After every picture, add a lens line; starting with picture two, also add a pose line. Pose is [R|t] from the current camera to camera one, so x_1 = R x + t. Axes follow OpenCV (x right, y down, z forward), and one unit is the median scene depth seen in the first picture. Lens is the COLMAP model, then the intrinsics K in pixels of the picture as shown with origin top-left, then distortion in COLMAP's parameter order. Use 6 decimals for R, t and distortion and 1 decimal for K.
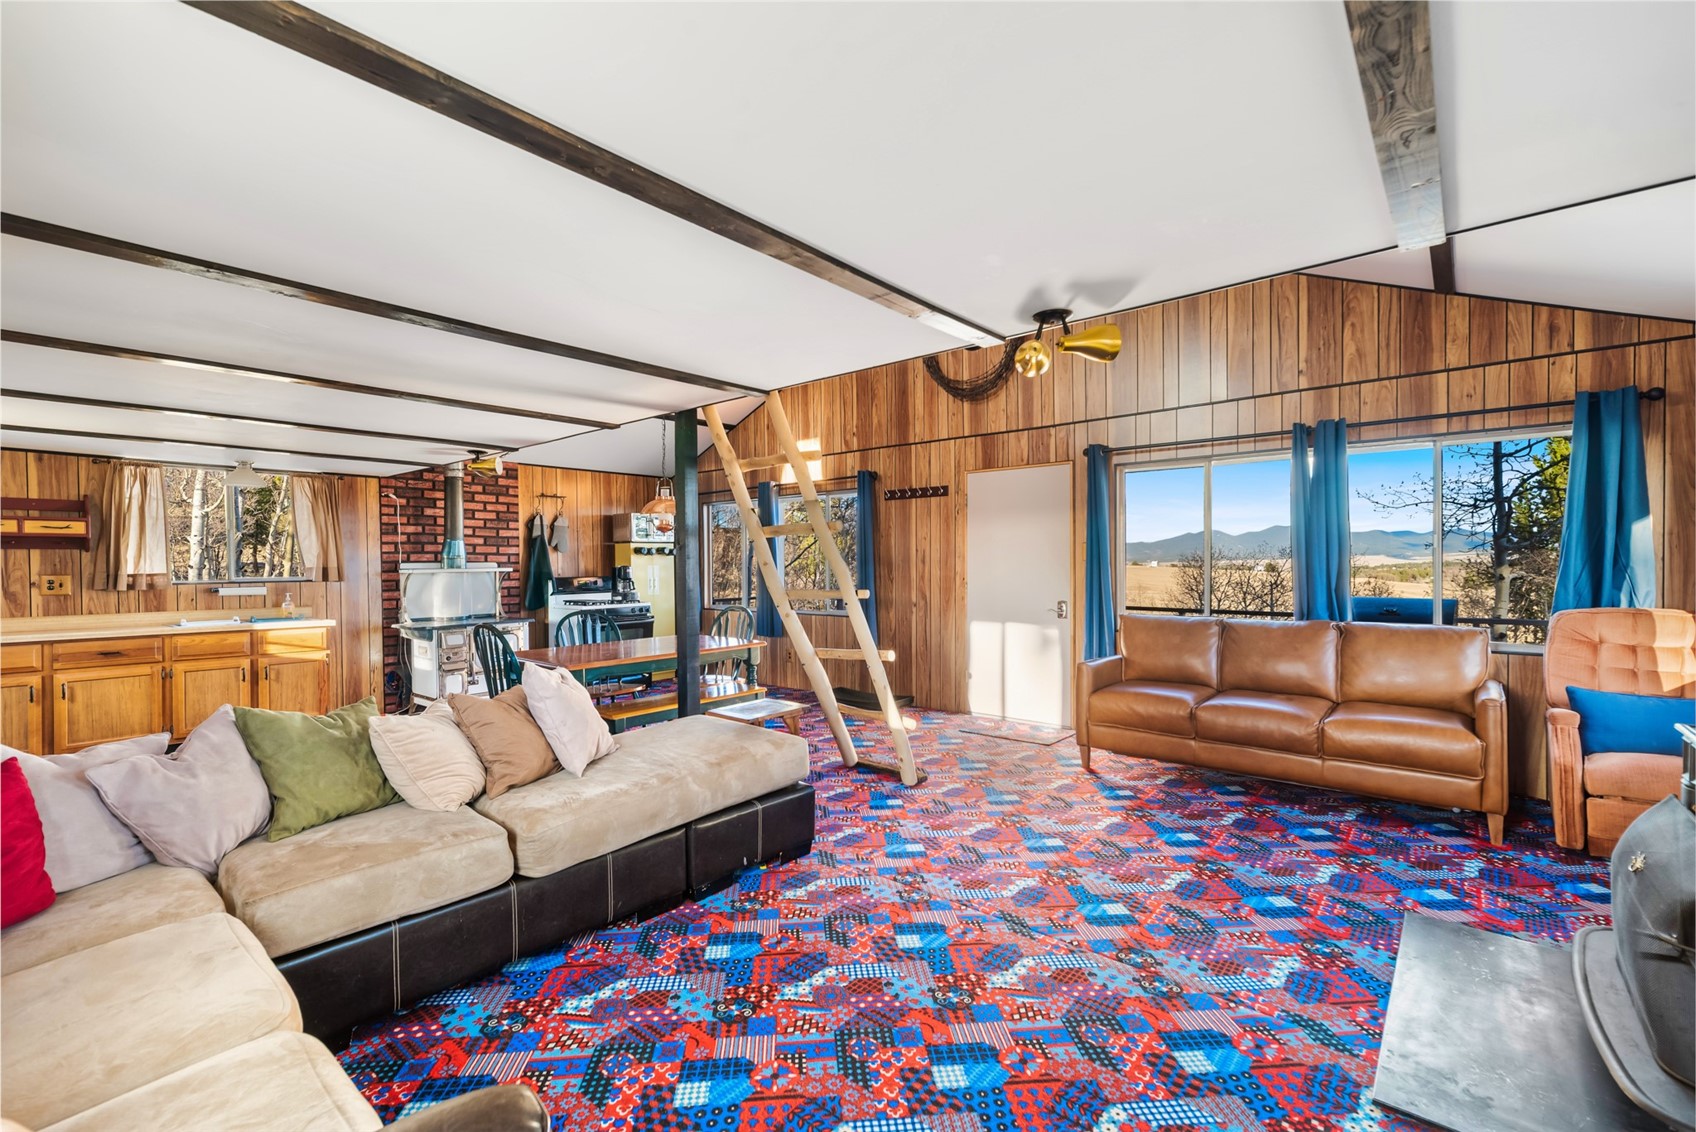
lens RADIAL K [[729.6, 0, 851.2], [0, 729.6, 568.9], [0, 0, 1]] dist [0.008624, 0.000114]
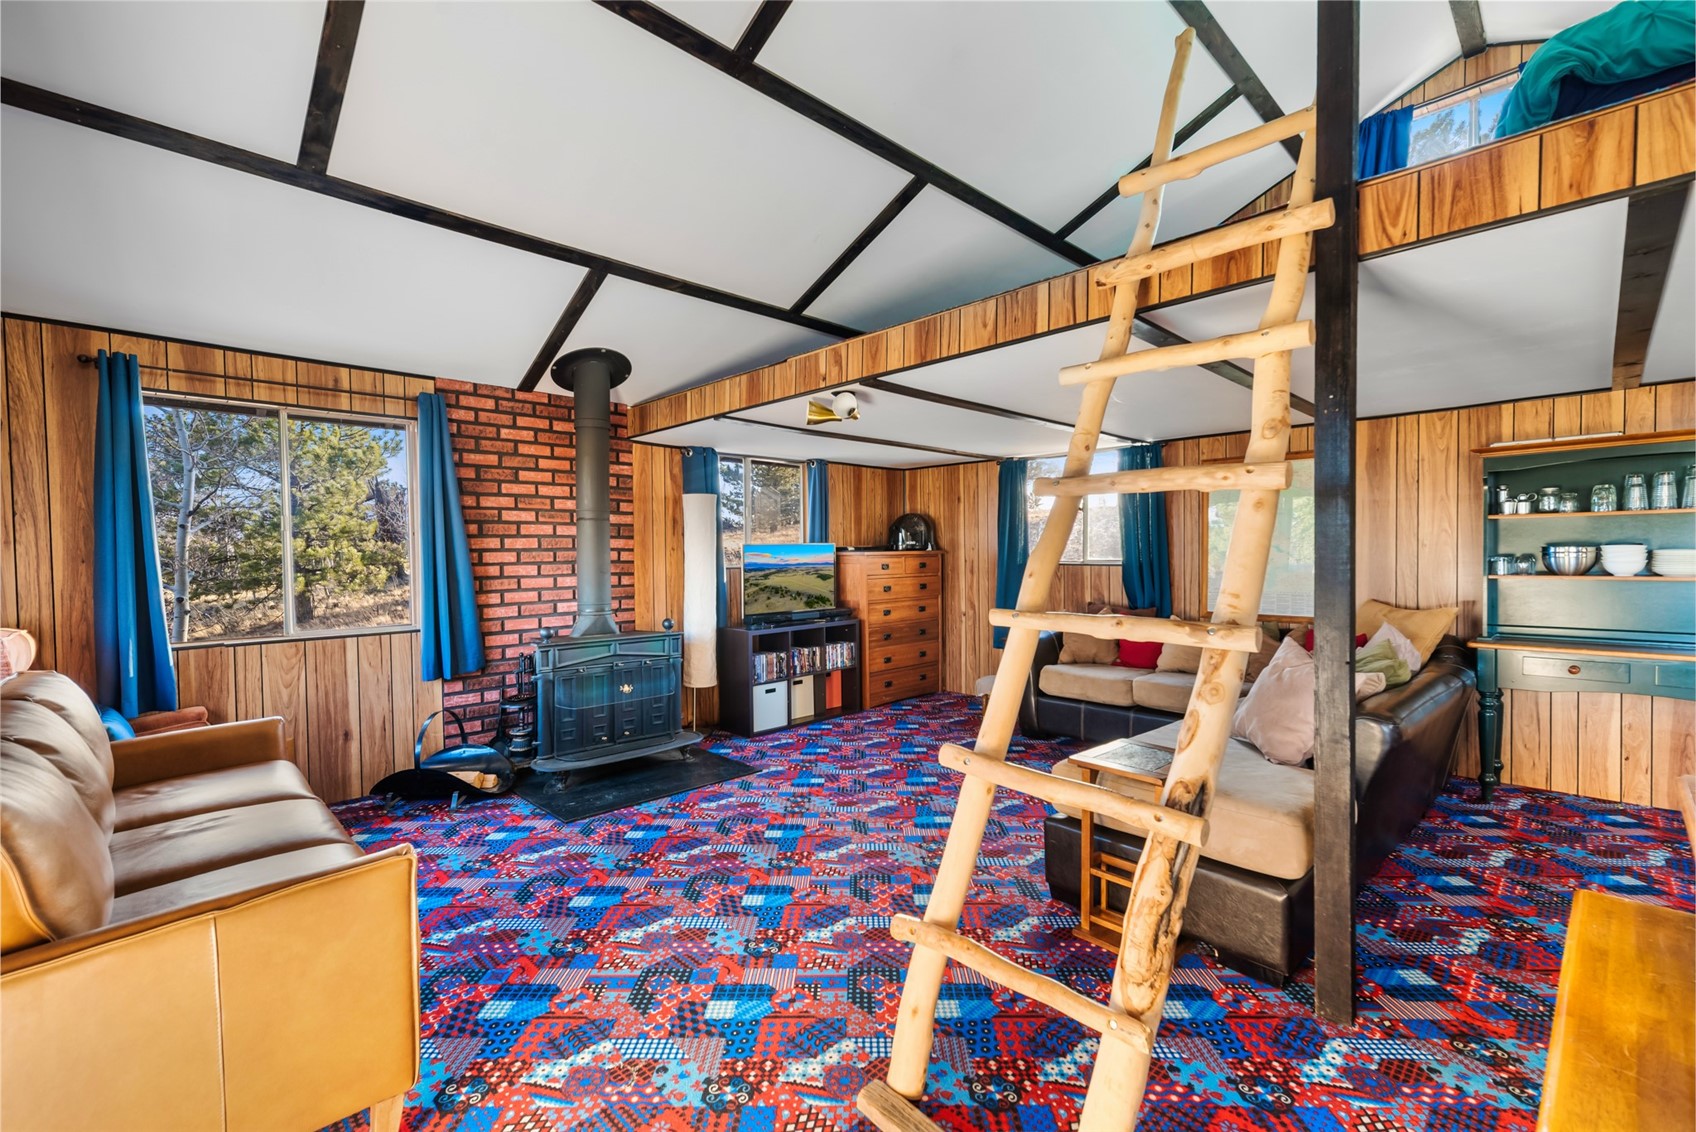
lens RADIAL K [[729.6, 0, 851.2], [0, 729.6, 568.9], [0, 0, 1]] dist [0.008624, 0.000114]
pose [[-0.995393, 0.017461, 0.094277, 0.055094], [0.020777, 0.999195, 0.034312, -0.013511], [-0.093602, 0.036113, -0.994955, 1.162268]]
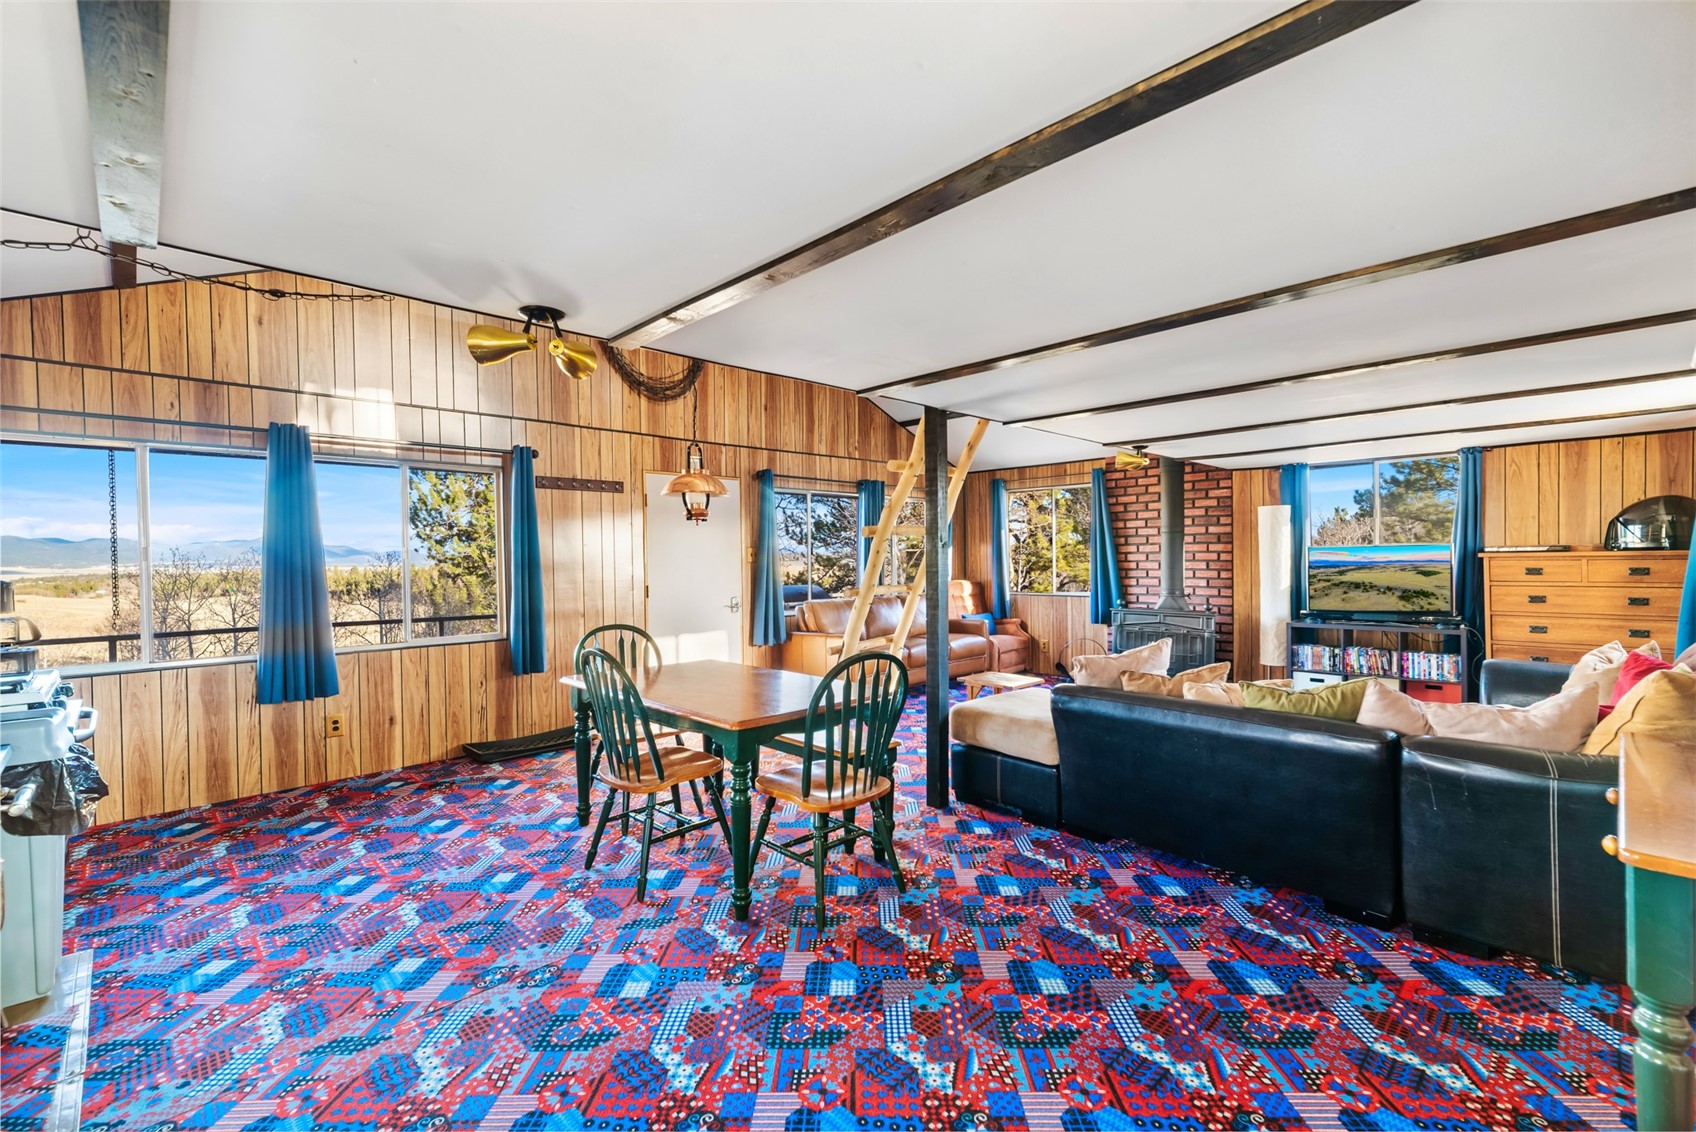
lens RADIAL K [[729.6, 0, 851.2], [0, 729.6, 568.9], [0, 0, 1]] dist [0.008624, 0.000114]
pose [[0.097048, -0.006580, 0.995258, -0.921522], [0.022690, 0.999733, 0.004397, -0.002358], [-0.995021, 0.022156, 0.097172, 0.760153]]
